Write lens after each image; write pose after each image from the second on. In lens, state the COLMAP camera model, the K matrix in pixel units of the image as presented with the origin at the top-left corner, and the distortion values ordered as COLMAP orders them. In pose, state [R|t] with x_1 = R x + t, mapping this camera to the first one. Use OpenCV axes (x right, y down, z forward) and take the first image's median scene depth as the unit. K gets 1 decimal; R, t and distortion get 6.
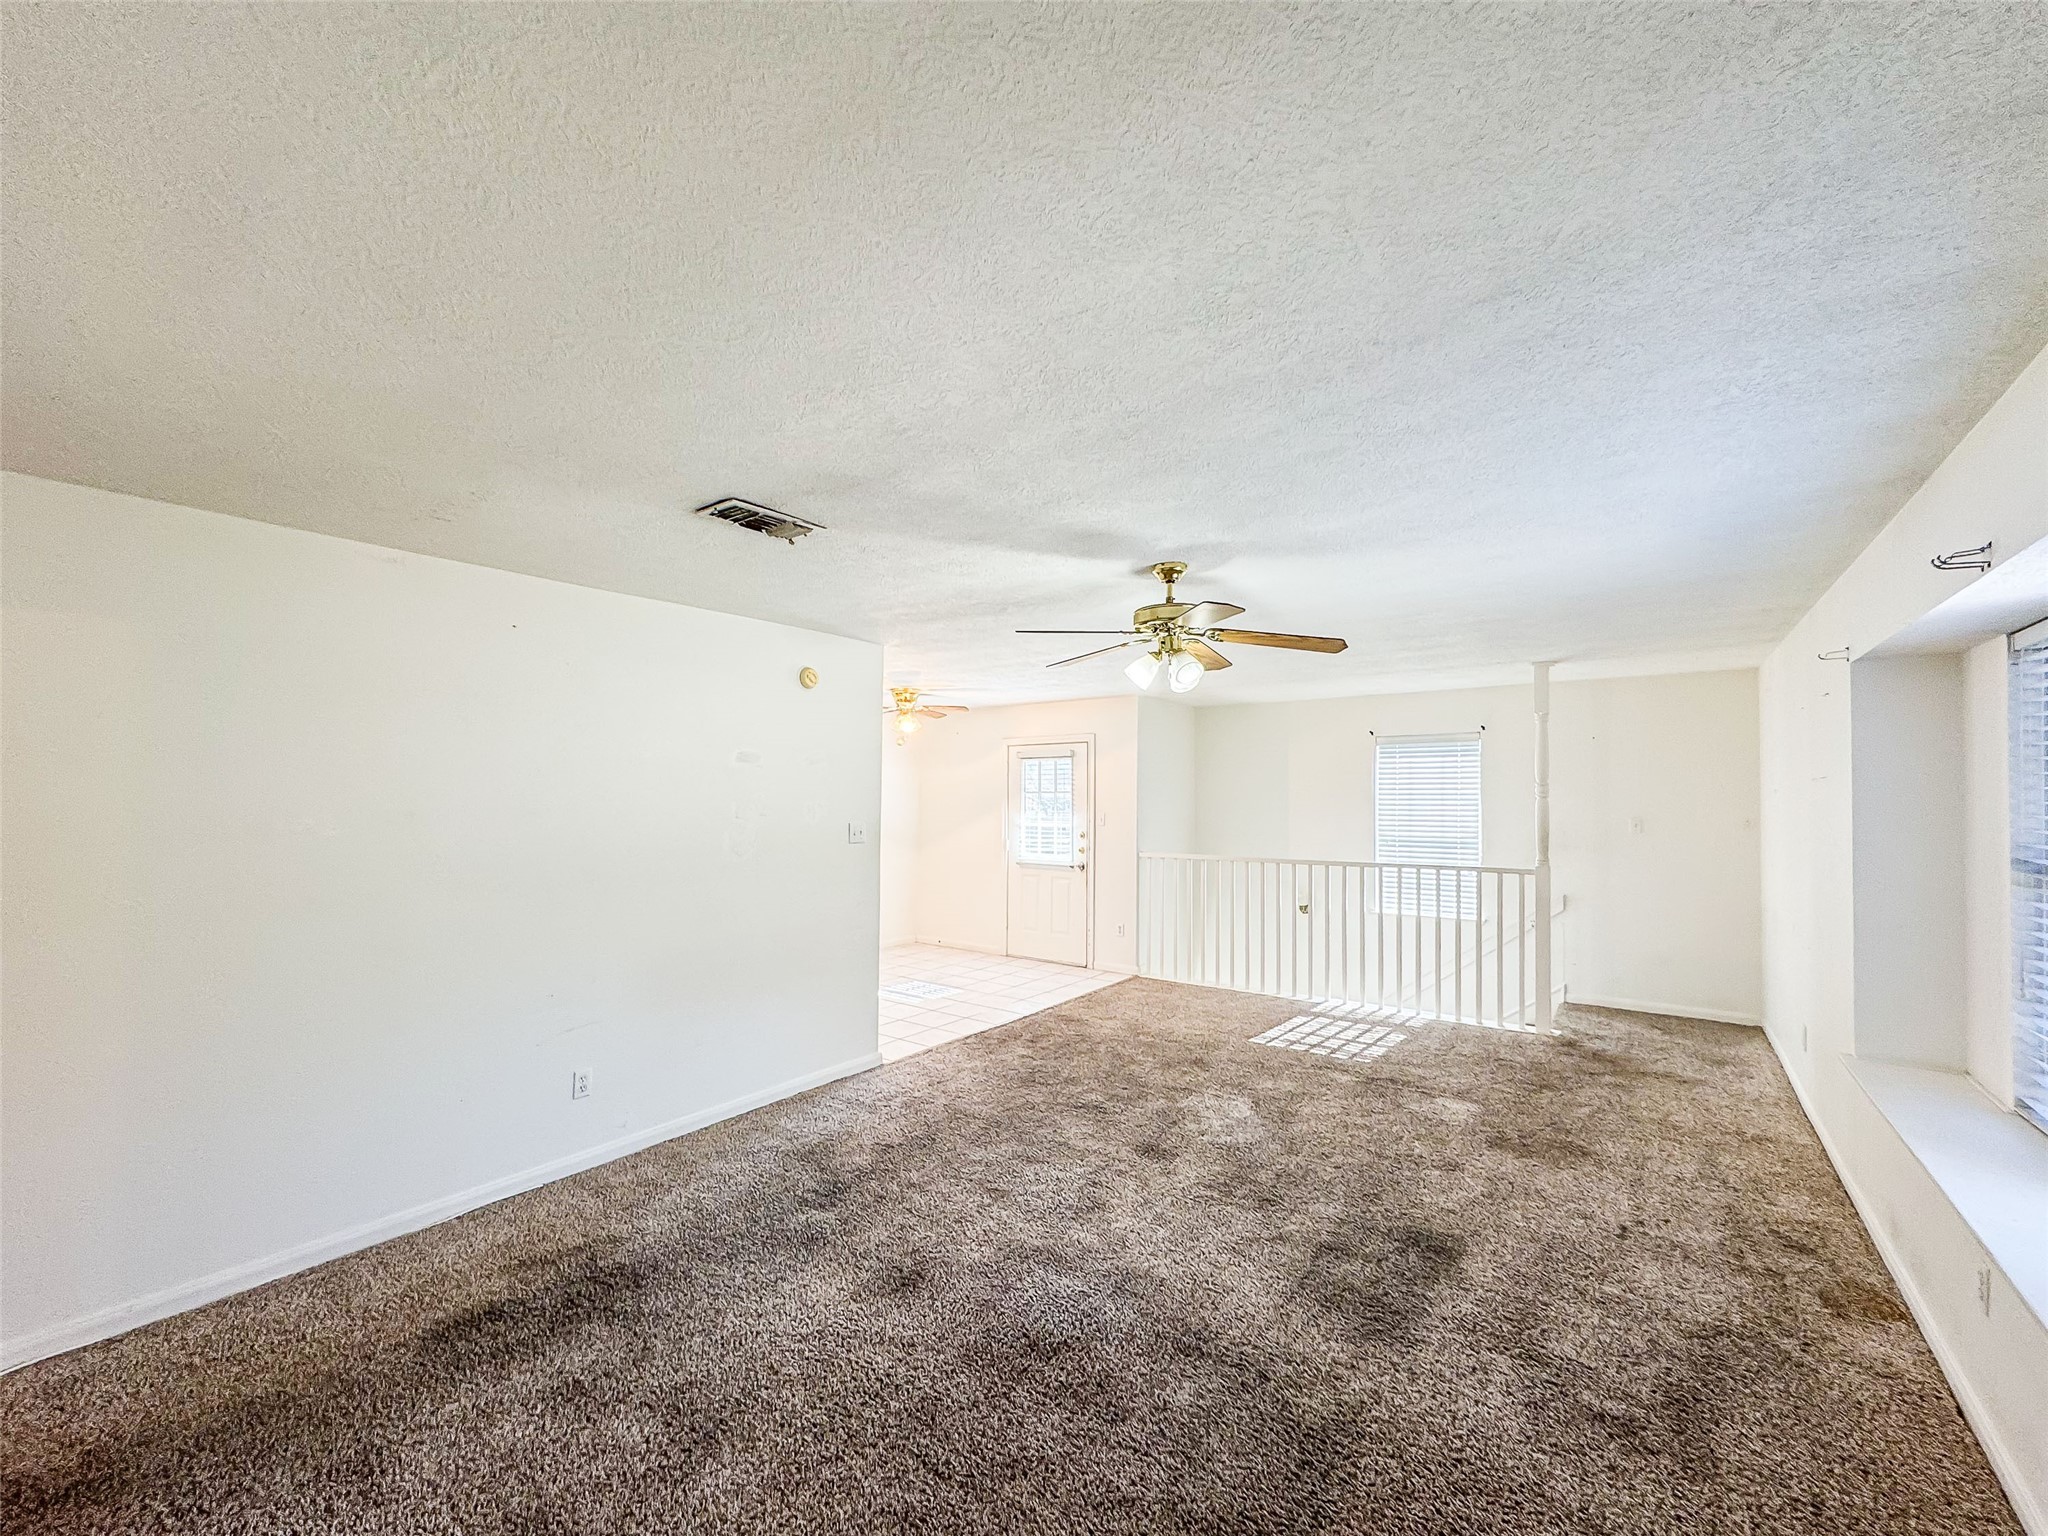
lens RADIAL K [[822.5, 0, 1019.8], [0, 822.5, 790.6], [0, 0, 1]] dist [-0.001582, -0.000042]
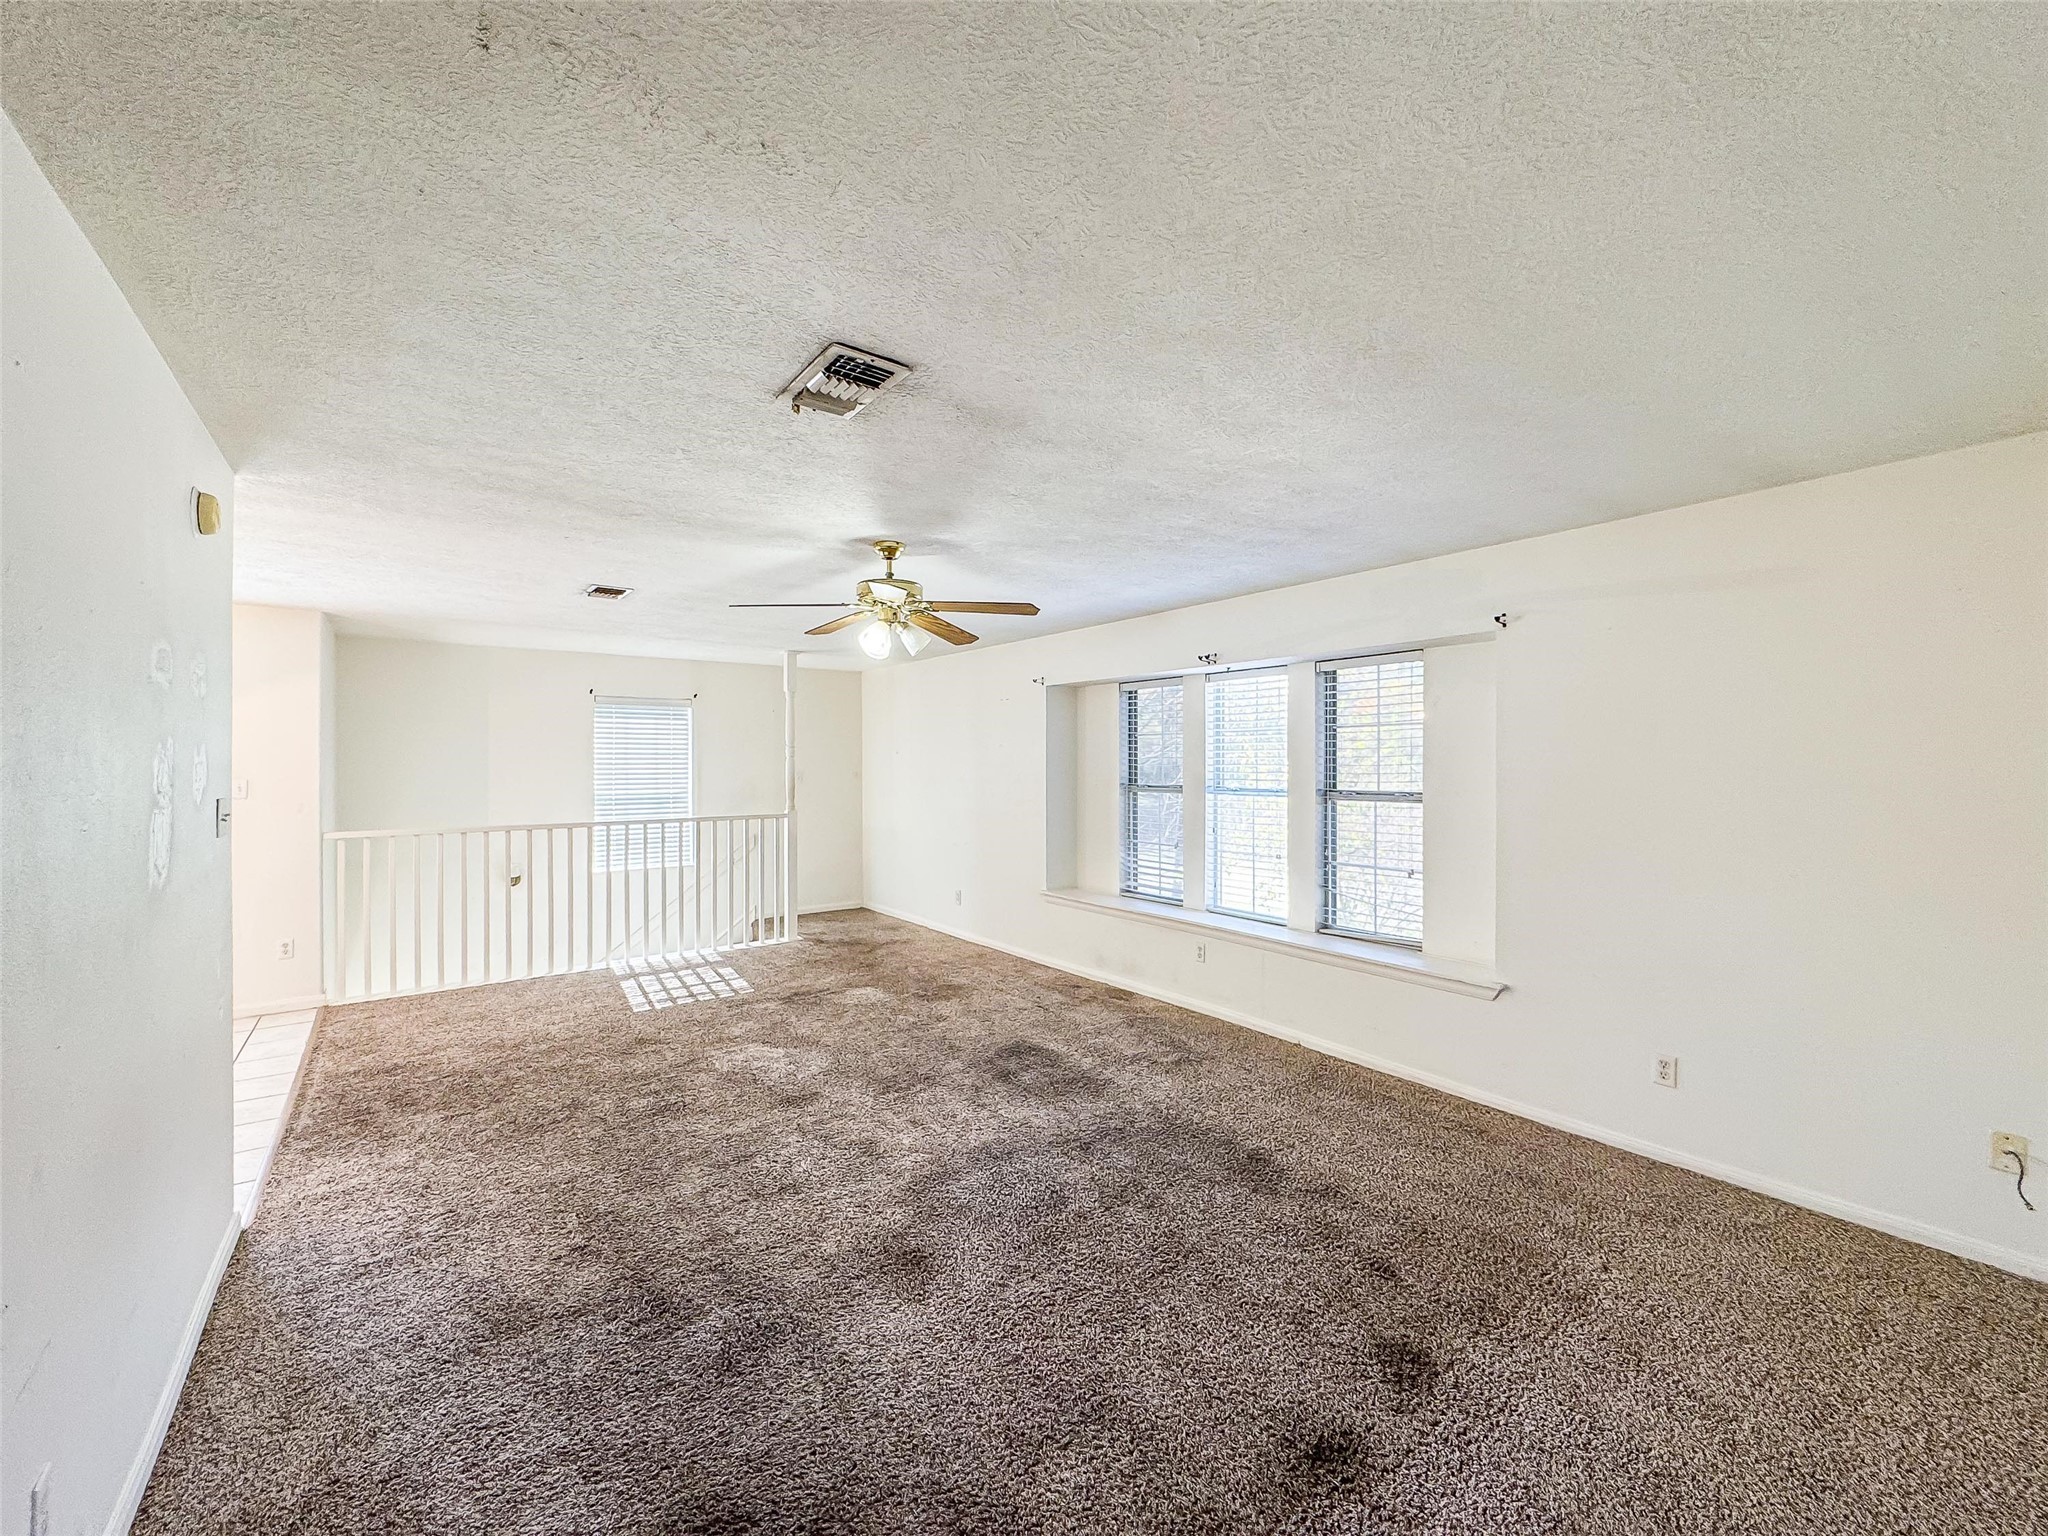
lens RADIAL K [[817.5, 0, 1021.5], [0, 817.5, 771.4], [0, 0, 1]] dist [-0.002261, 0.000045]
pose [[0.276790, -0.013871, 0.960830, -0.529375], [-0.007791, 0.999831, 0.016679, 0.008004], [-0.960899, -0.012102, 0.276635, 0.332086]]
